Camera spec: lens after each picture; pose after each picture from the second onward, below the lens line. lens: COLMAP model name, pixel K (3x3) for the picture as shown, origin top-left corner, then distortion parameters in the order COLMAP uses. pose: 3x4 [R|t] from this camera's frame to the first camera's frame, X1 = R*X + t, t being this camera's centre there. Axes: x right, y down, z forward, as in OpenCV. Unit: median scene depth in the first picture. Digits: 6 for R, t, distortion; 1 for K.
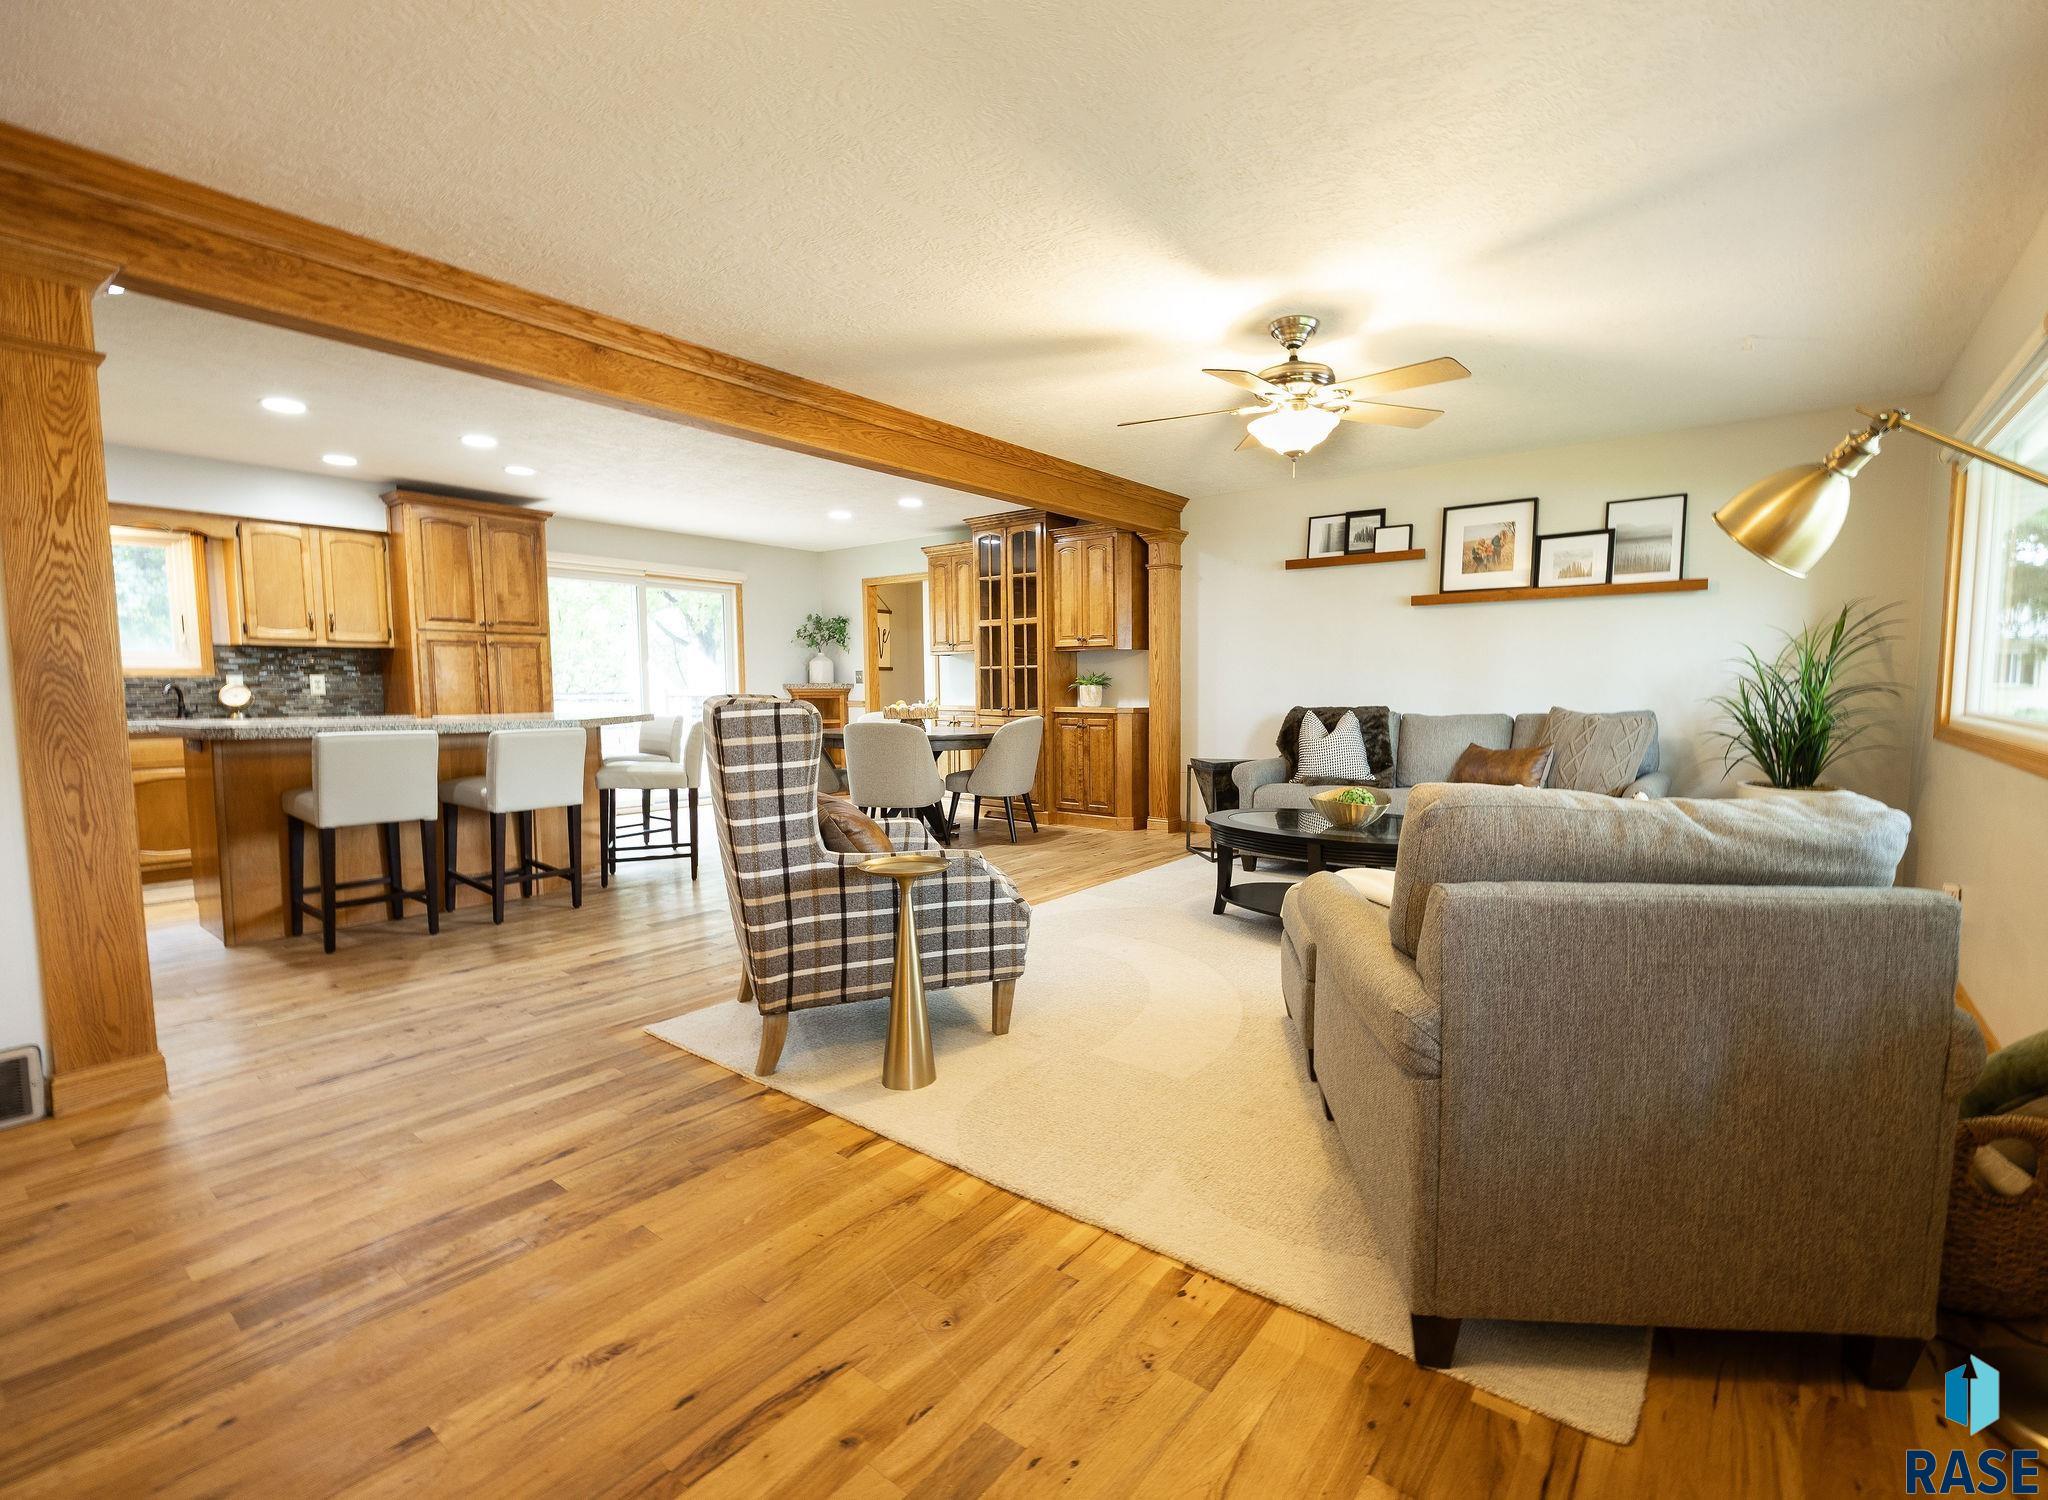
lens RADIAL K [[904.1, 0, 1101.6], [0, 904.1, 752.6], [0, 0, 1]] dist [-0.002502, 0.000168]
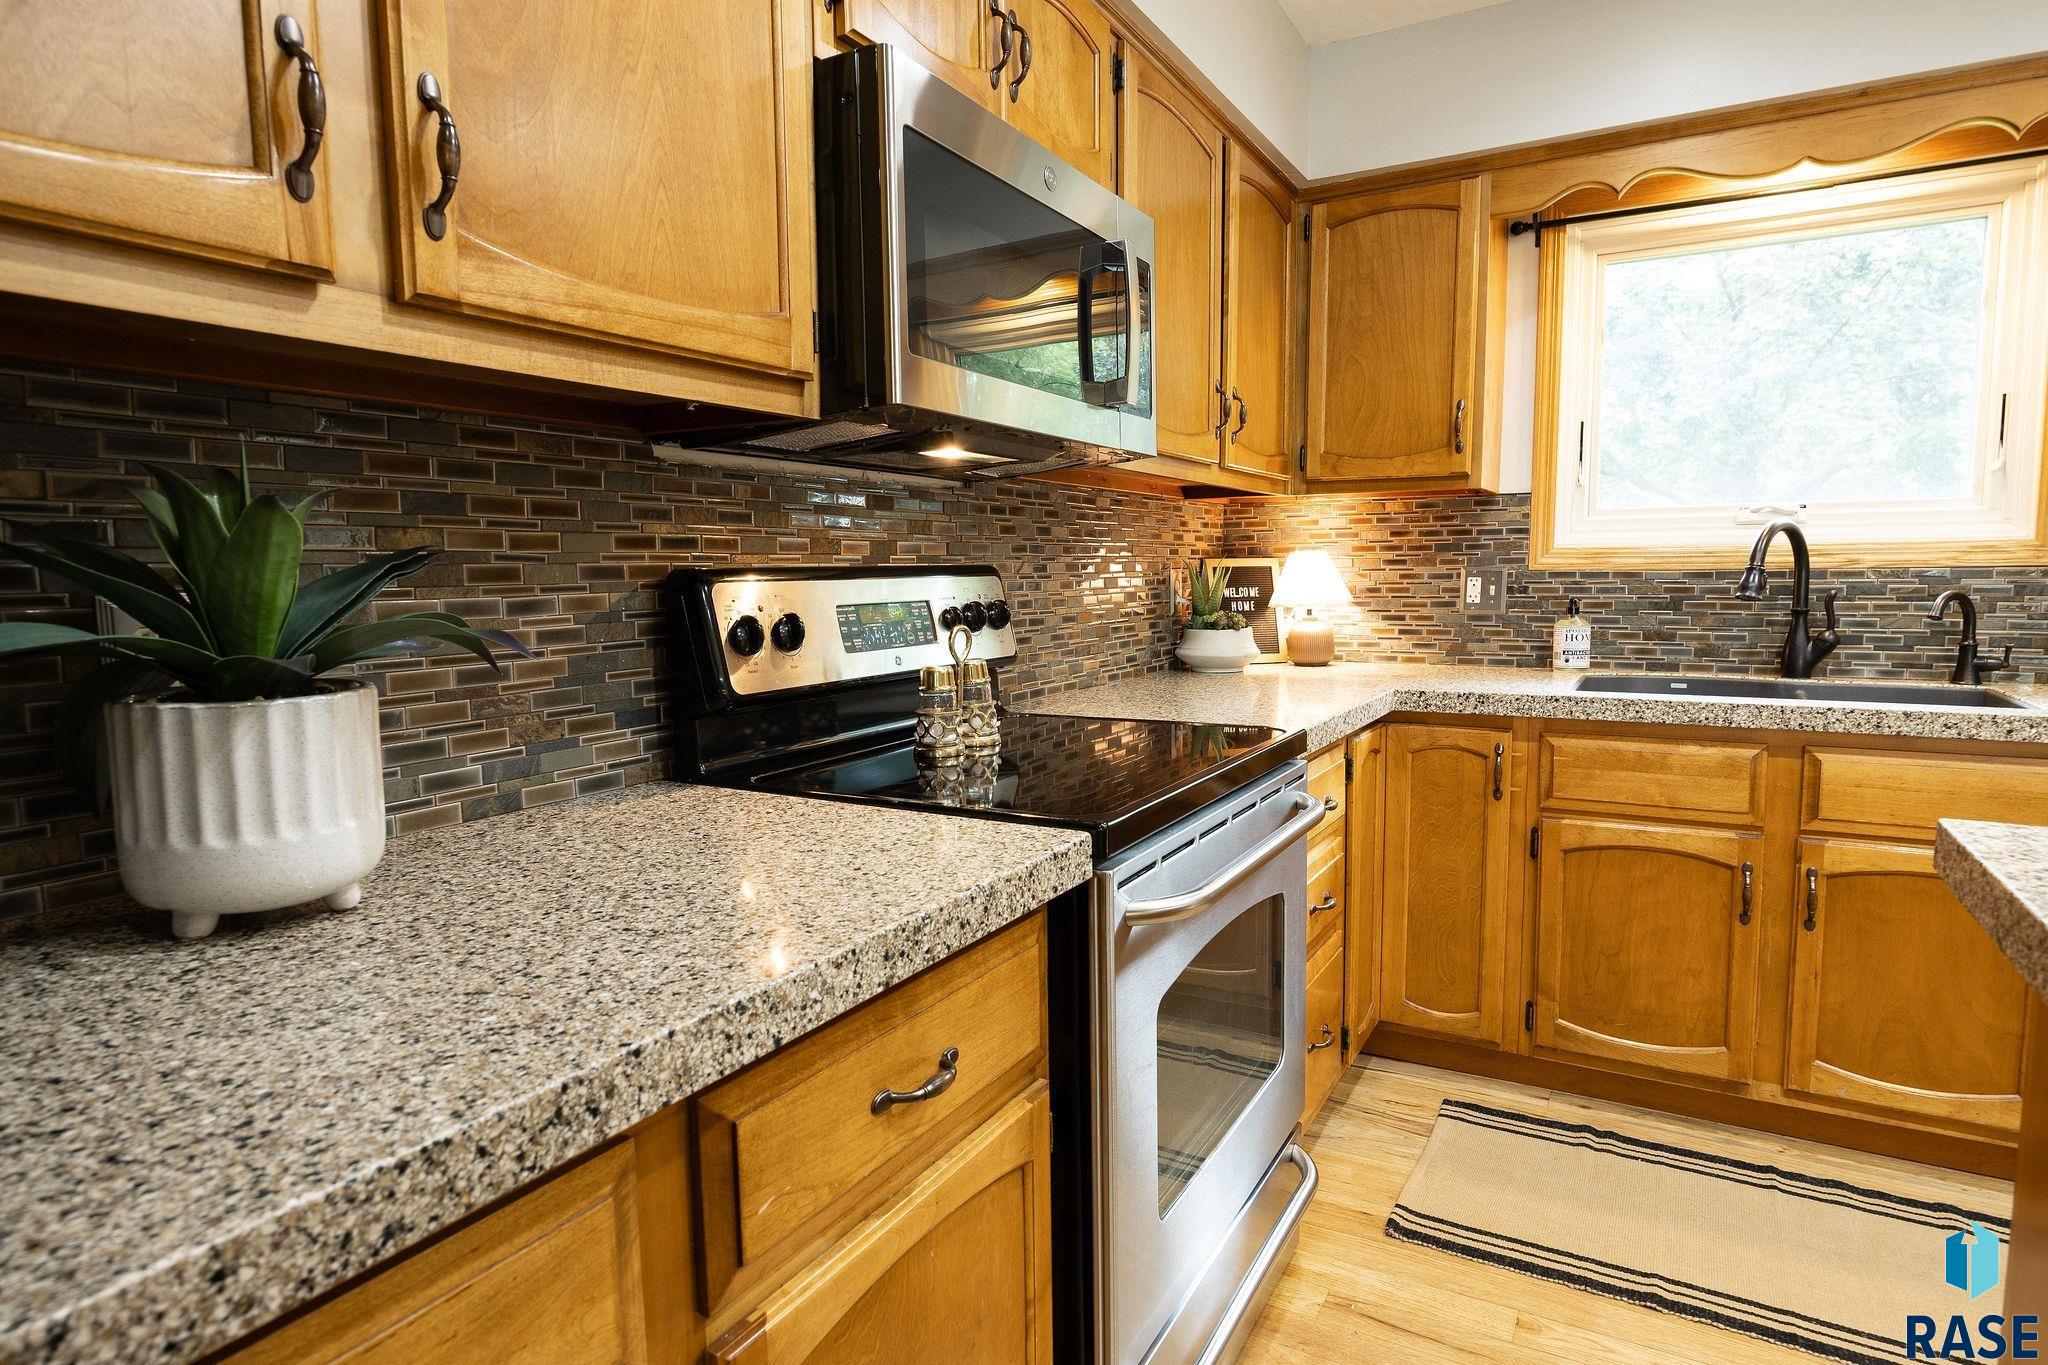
lens RADIAL K [[1090.3, 0, 1026.1], [0, 1090.3, 675.9], [0, 0, 1]] dist [0.001678, -0.000421]
pose [[0.108371, 0.099482, -0.989120, -0.591170], [-0.065021, 0.993559, 0.092805, -0.052972], [0.991982, 0.054256, 0.114142, 0.542916]]
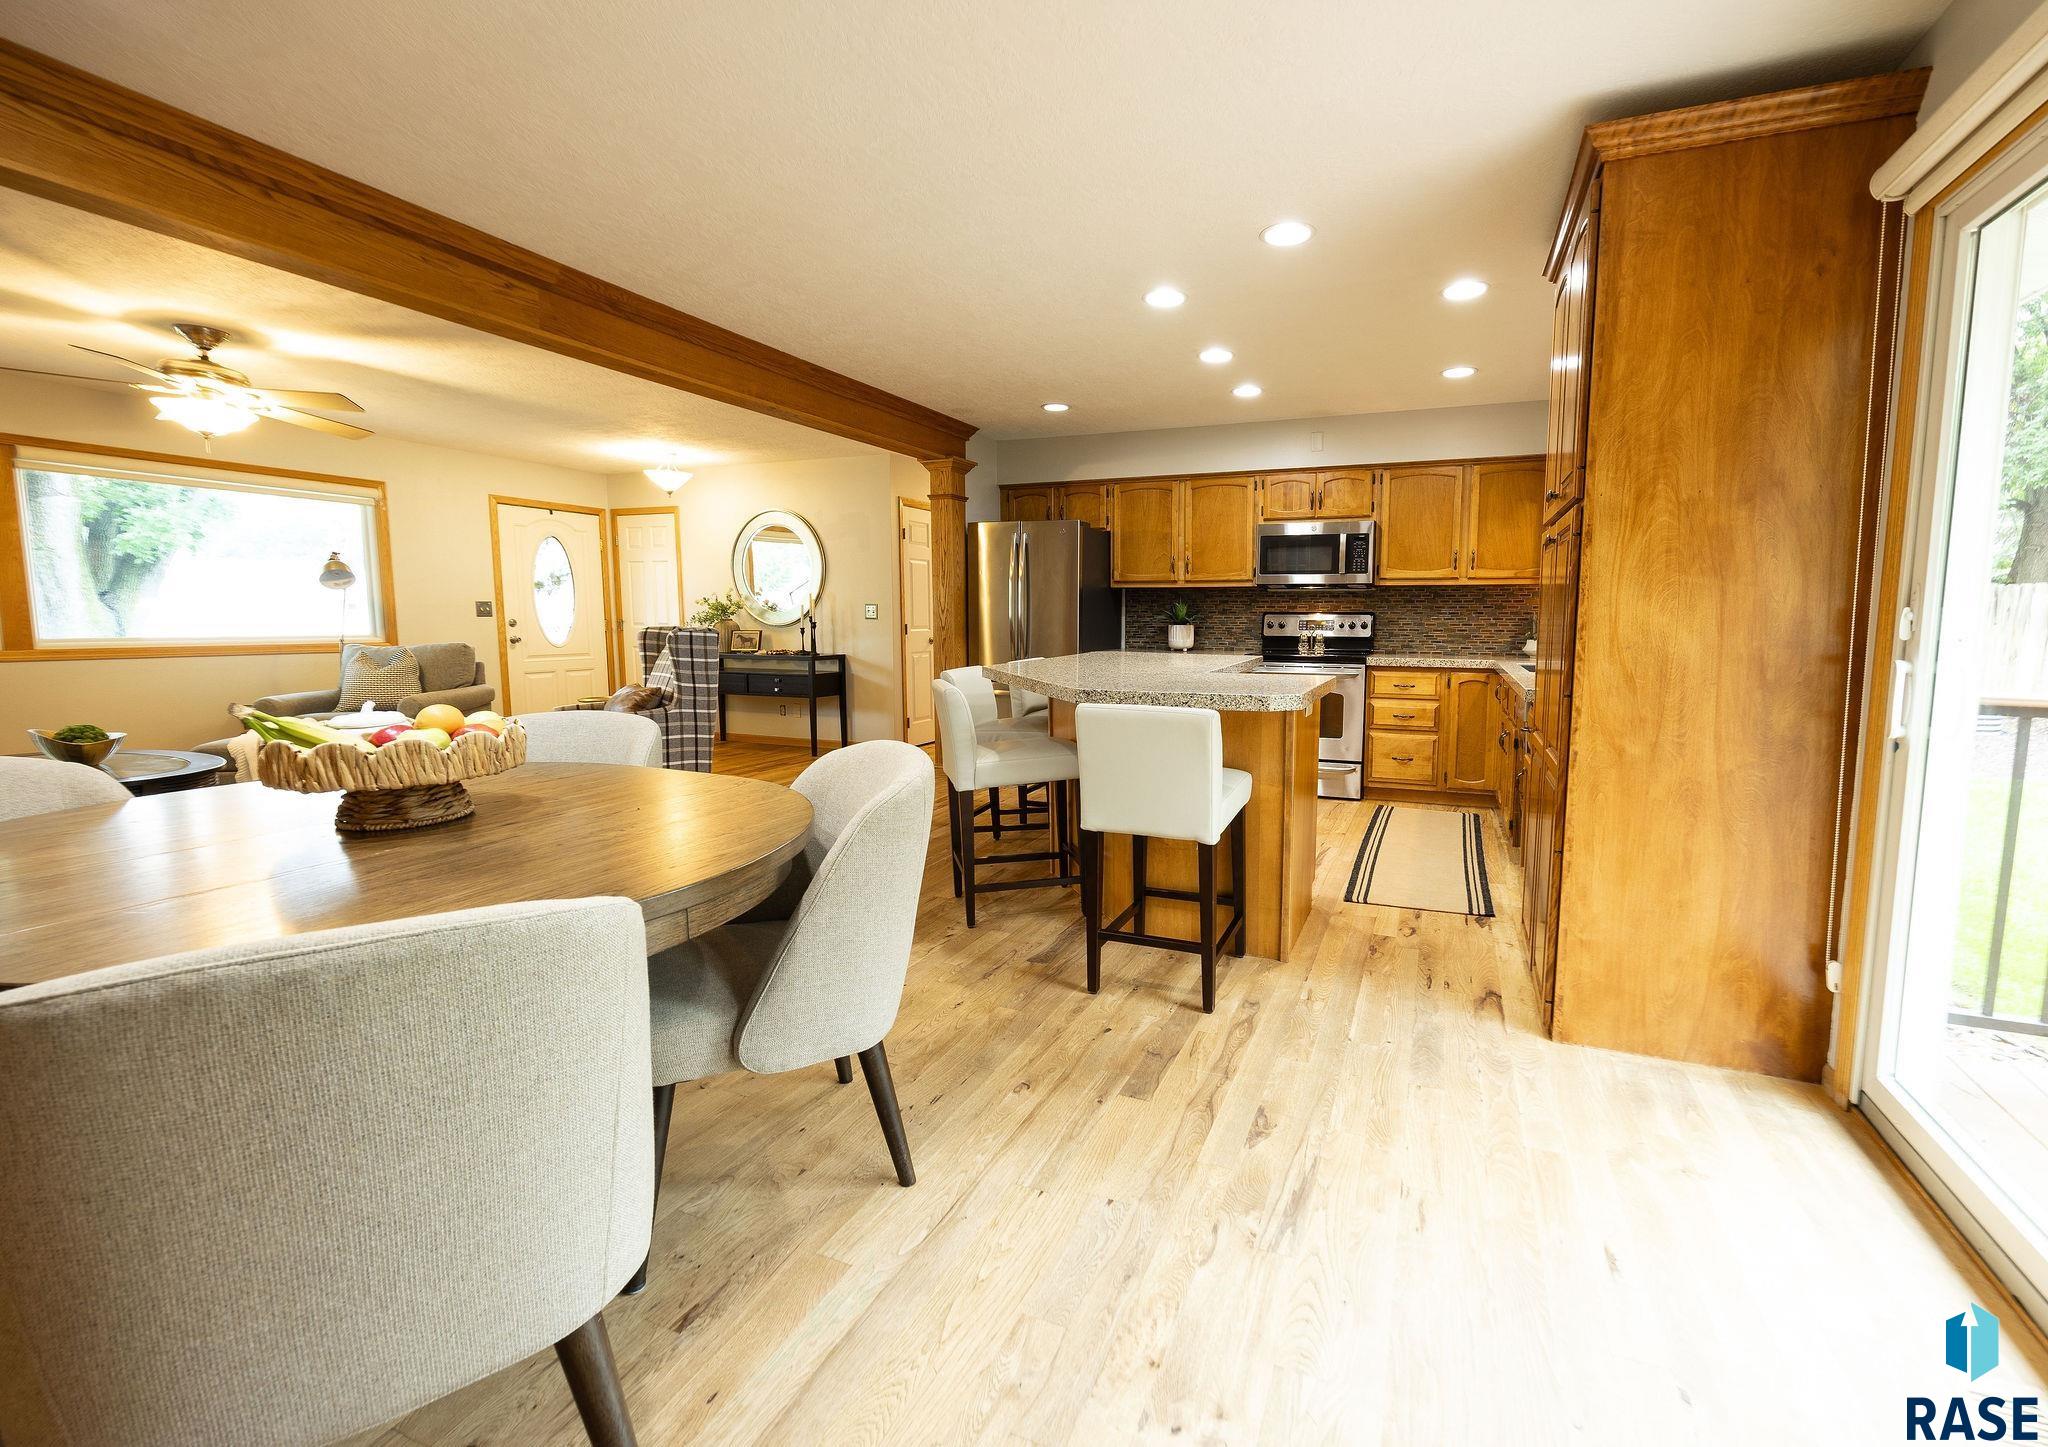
lens RADIAL K [[864.1, 0, 1117.3], [0, 864.1, 710.7], [0, 0, 1]] dist [0.004425, -0.000348]
pose [[-0.965800, 0.025331, -0.258046, -0.395310], [-0.023801, 0.982353, 0.185514, -0.122948], [0.258192, 0.185311, -0.948154, 1.481750]]
